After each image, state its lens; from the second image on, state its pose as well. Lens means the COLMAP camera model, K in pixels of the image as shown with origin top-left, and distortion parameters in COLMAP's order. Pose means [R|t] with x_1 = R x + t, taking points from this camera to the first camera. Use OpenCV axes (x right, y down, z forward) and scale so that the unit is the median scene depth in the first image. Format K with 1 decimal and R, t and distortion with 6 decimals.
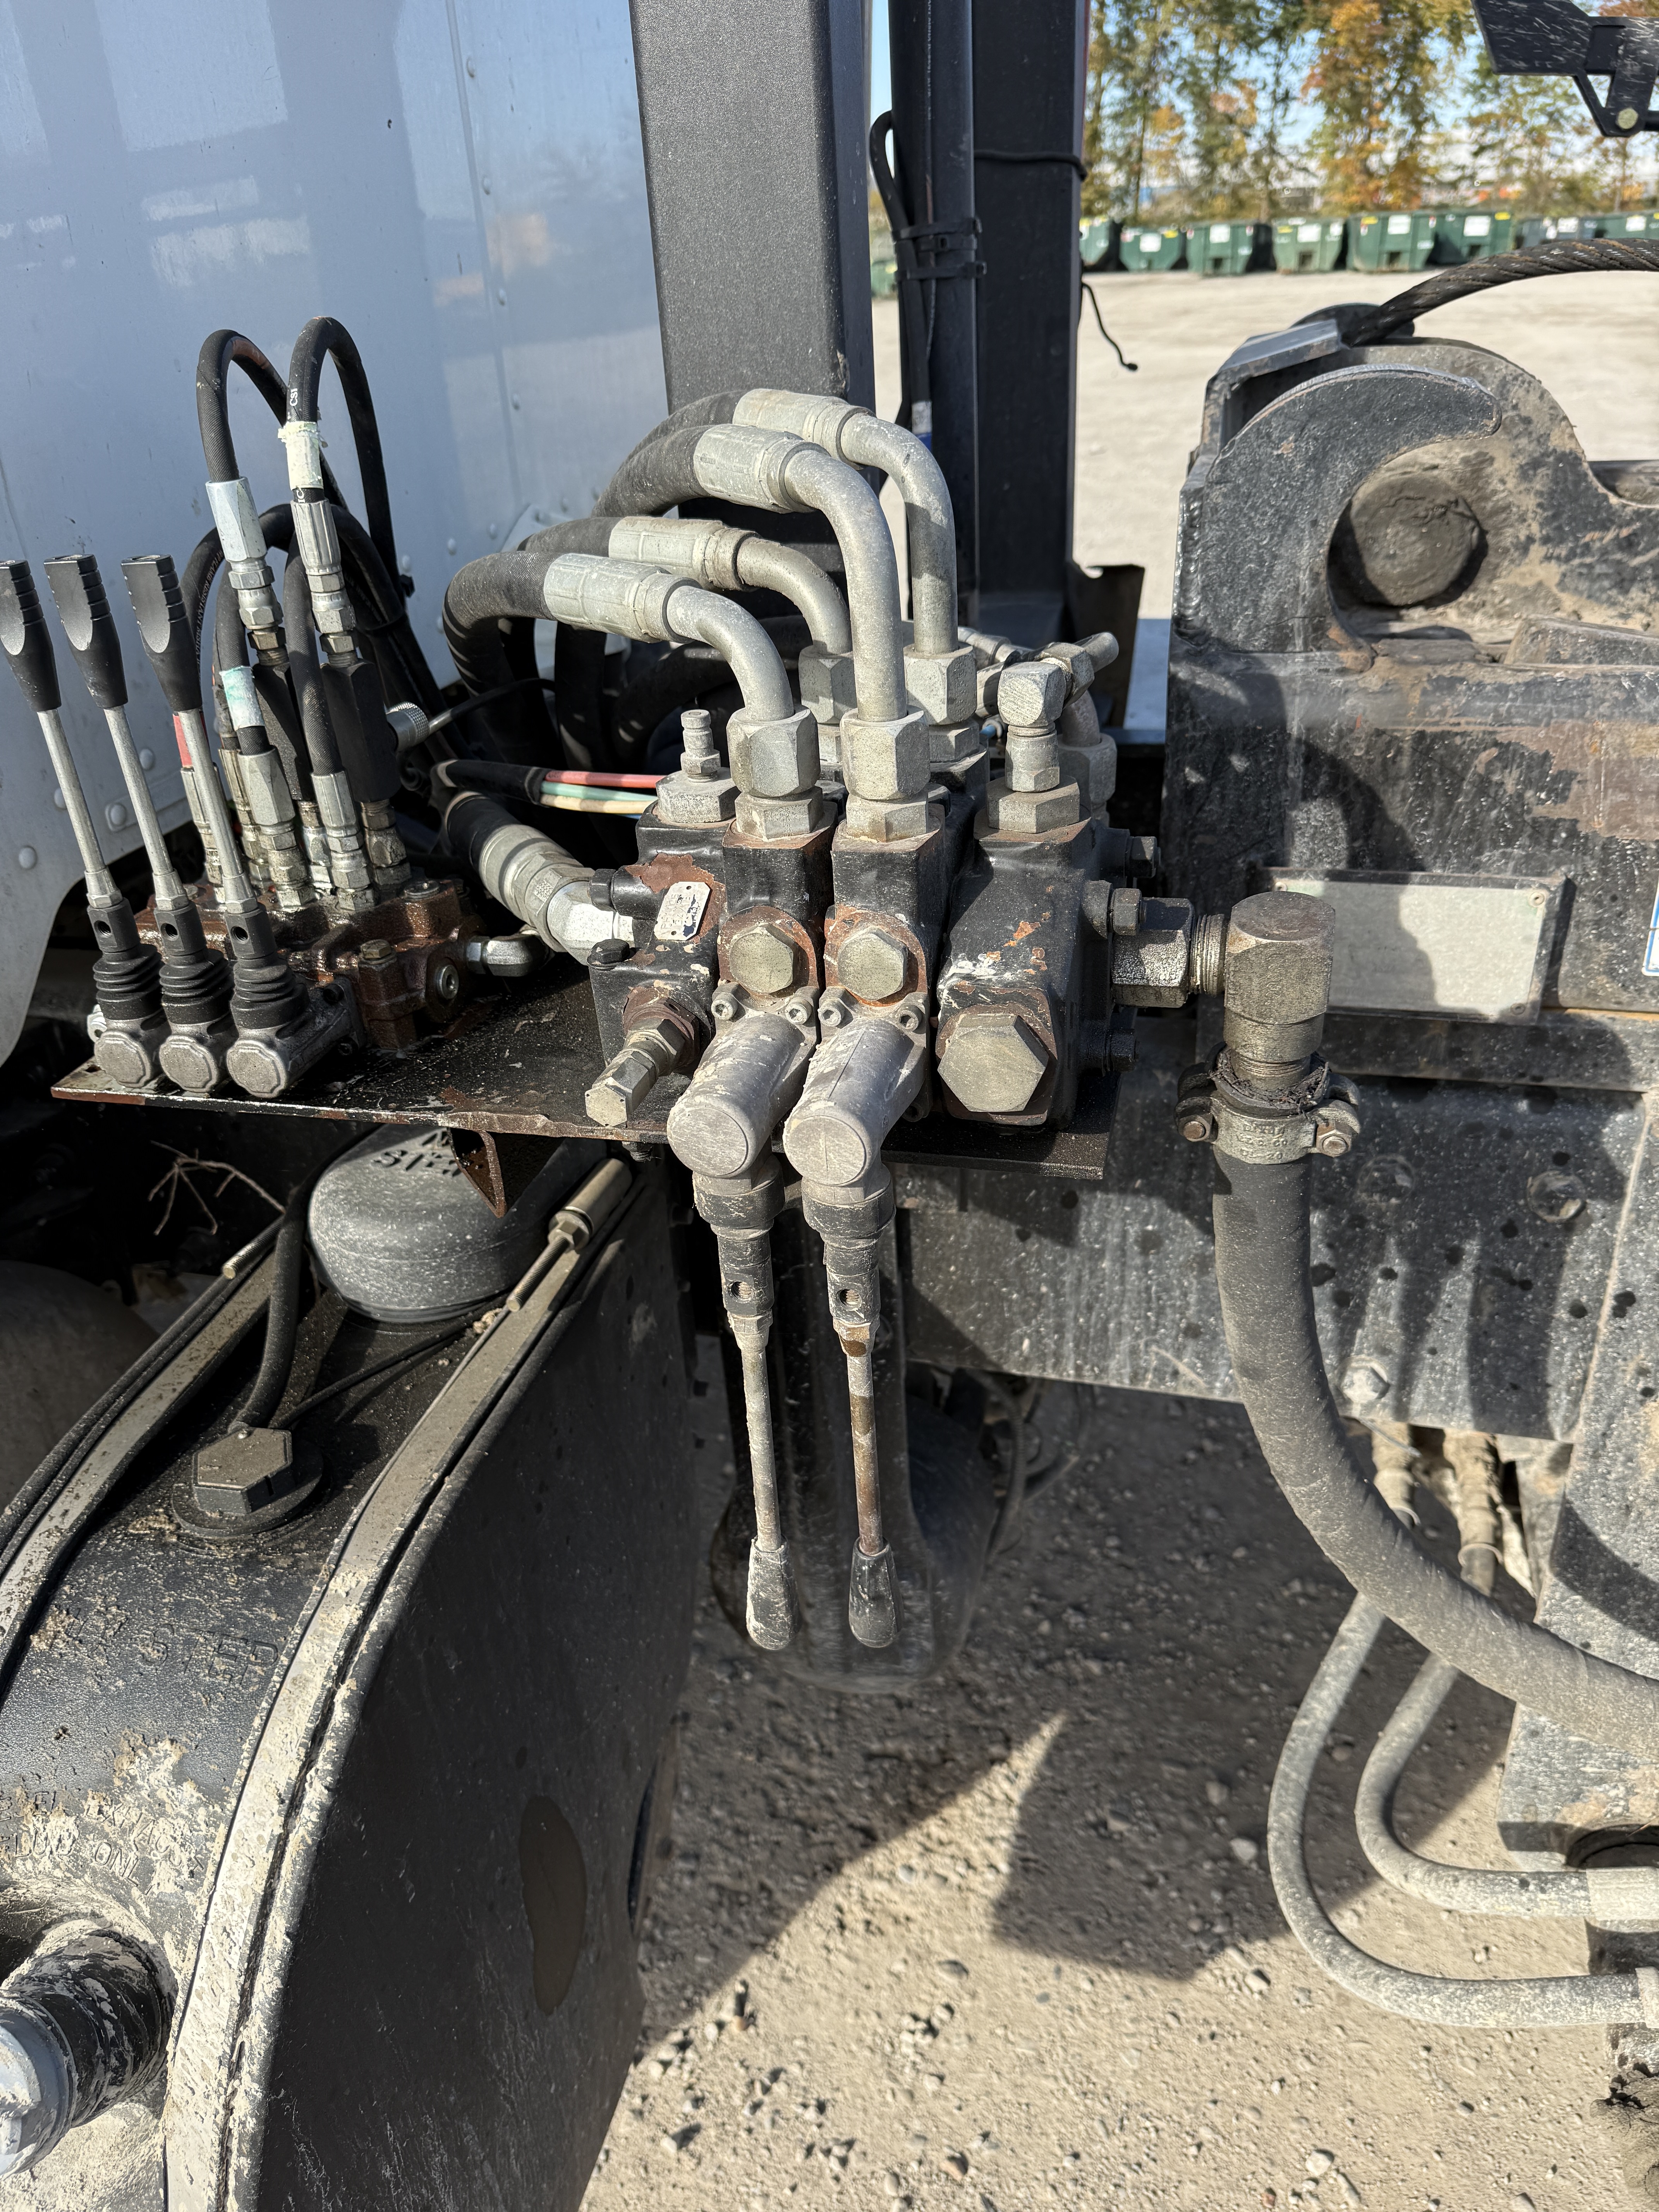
lens RADIAL K [[1600.4, 0, 829.5], [0, 1600.4, 1106.0], [0, 0, 1]] dist [0.034542, -0.044997]
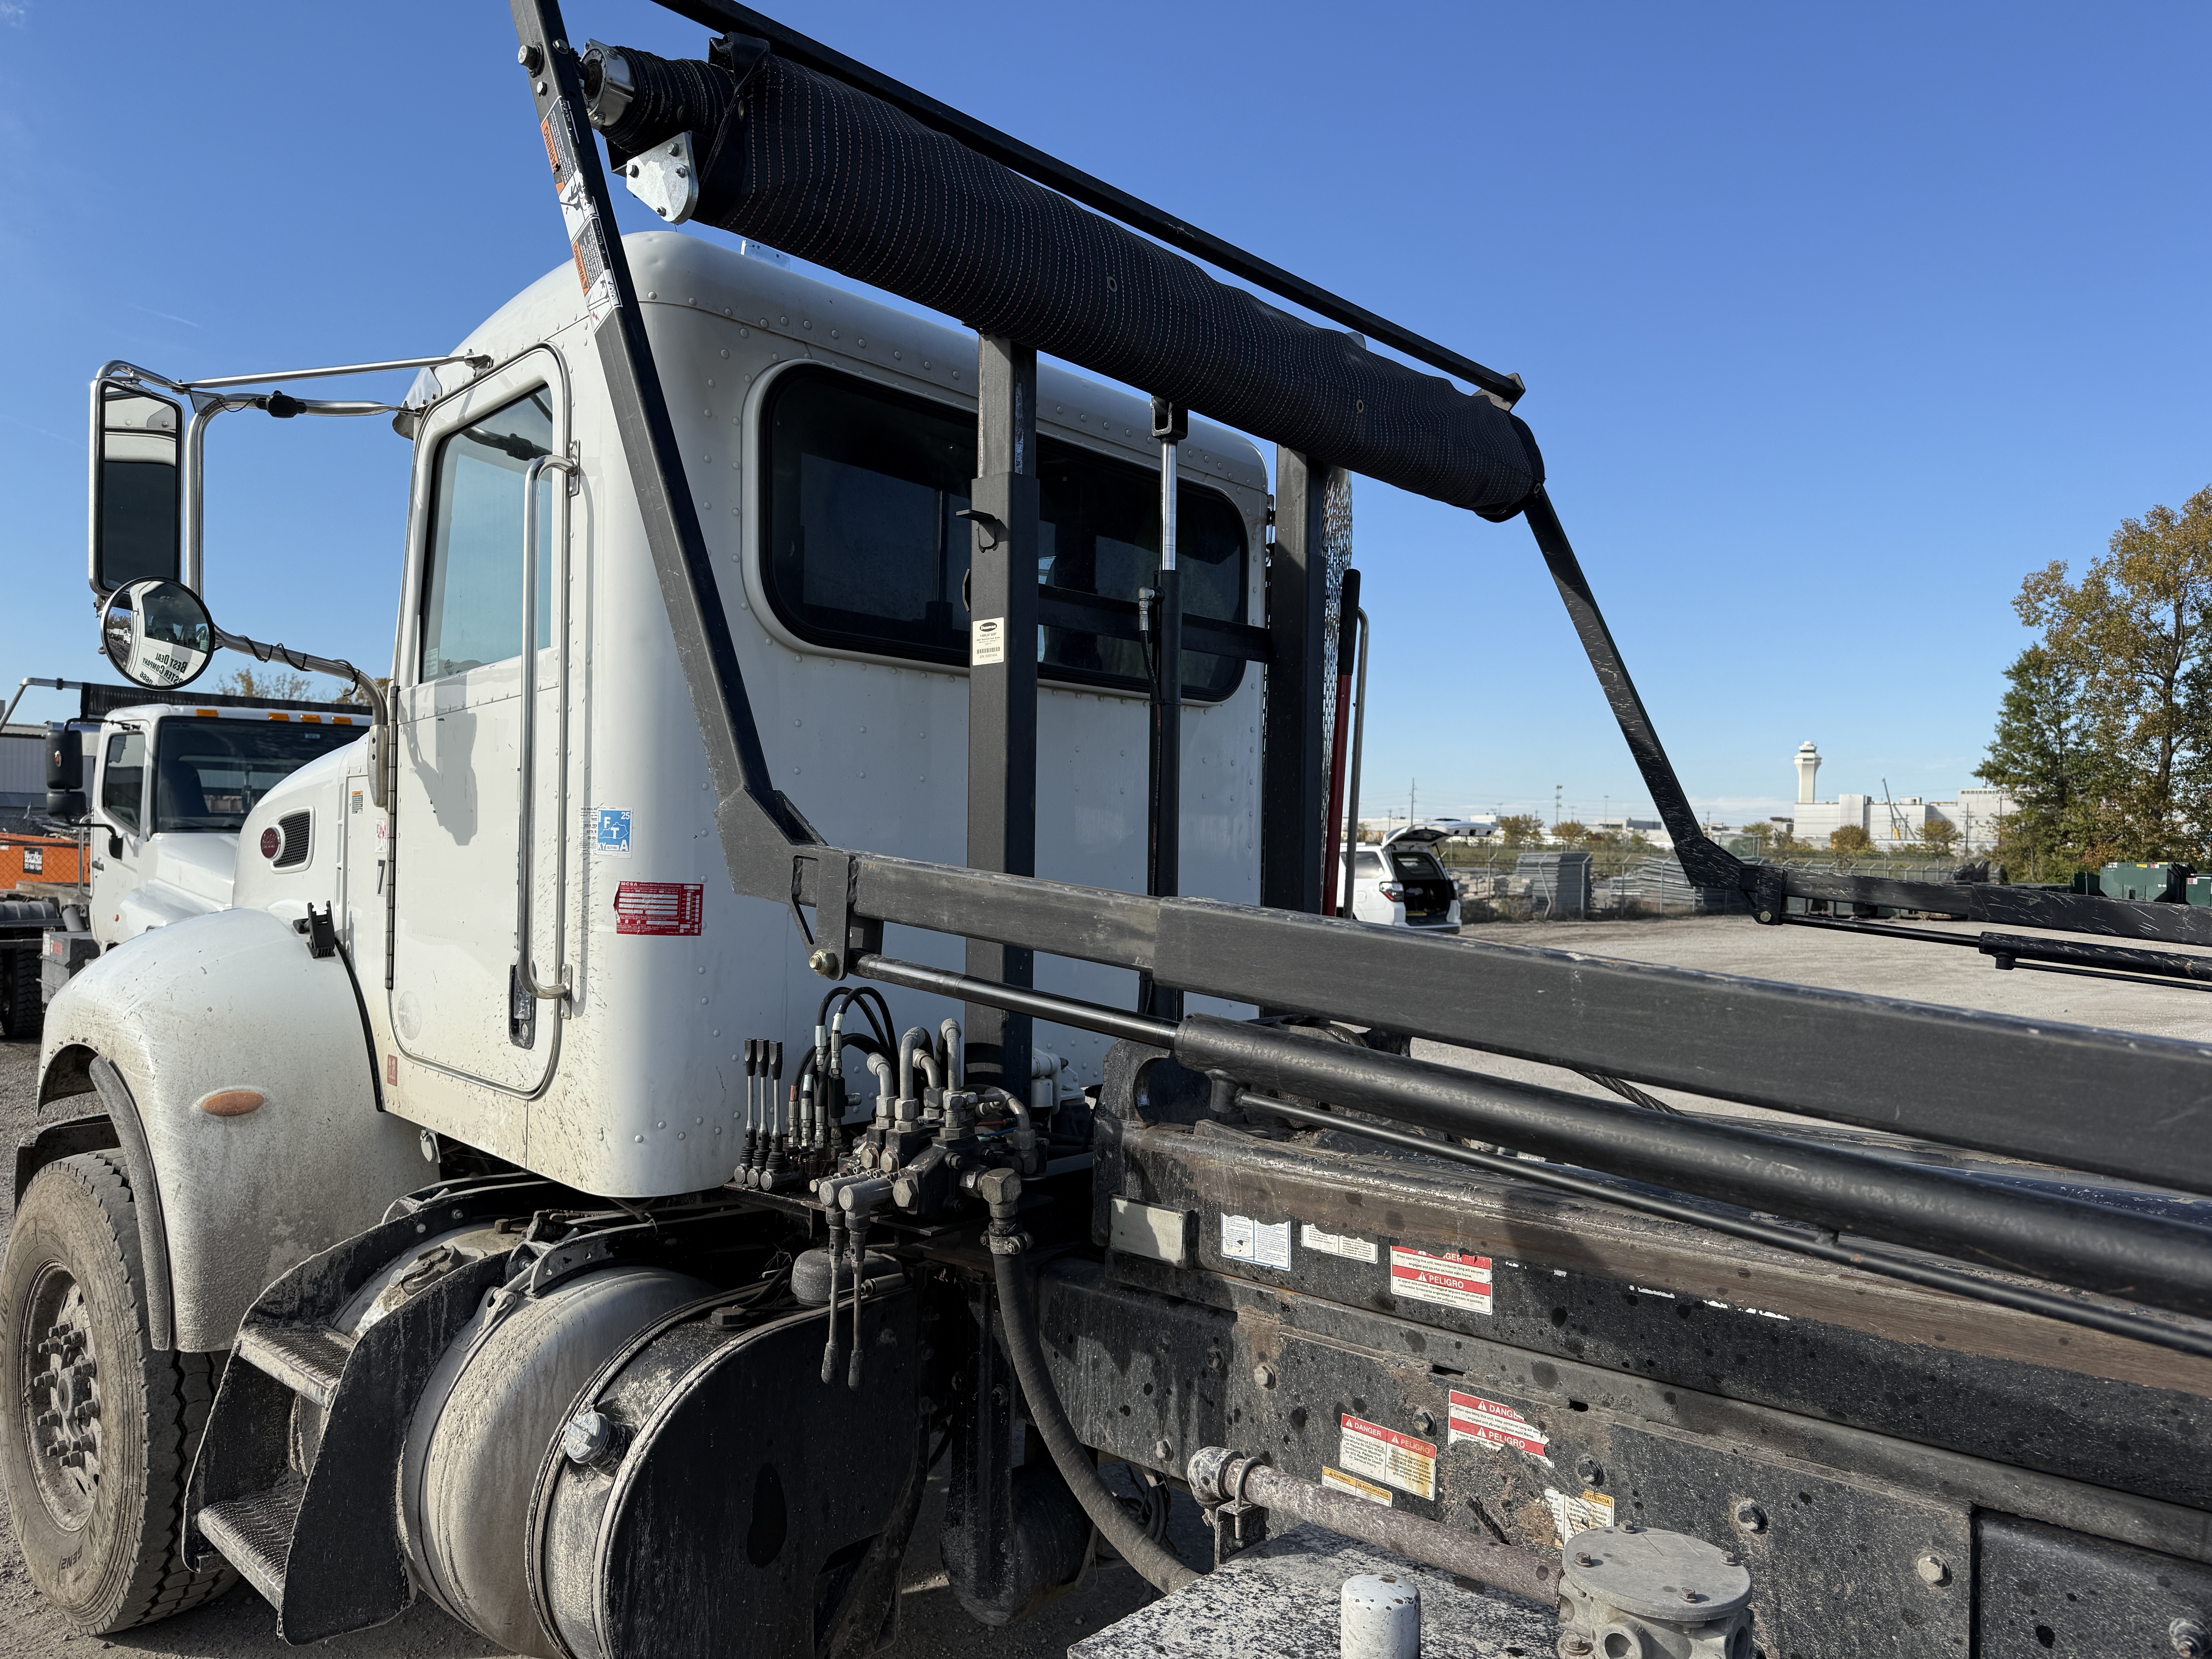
lens RADIAL K [[1522.7, 0, 1081.3], [0, 1522.7, 800.2], [0, 0, 1]] dist [0.150235, -0.224919]
pose [[0.886180, 0.045895, -0.461062, 1.483640], [-0.267561, 0.863093, -0.428348, 0.434660], [0.378280, 0.502955, 0.777136, -1.493839]]
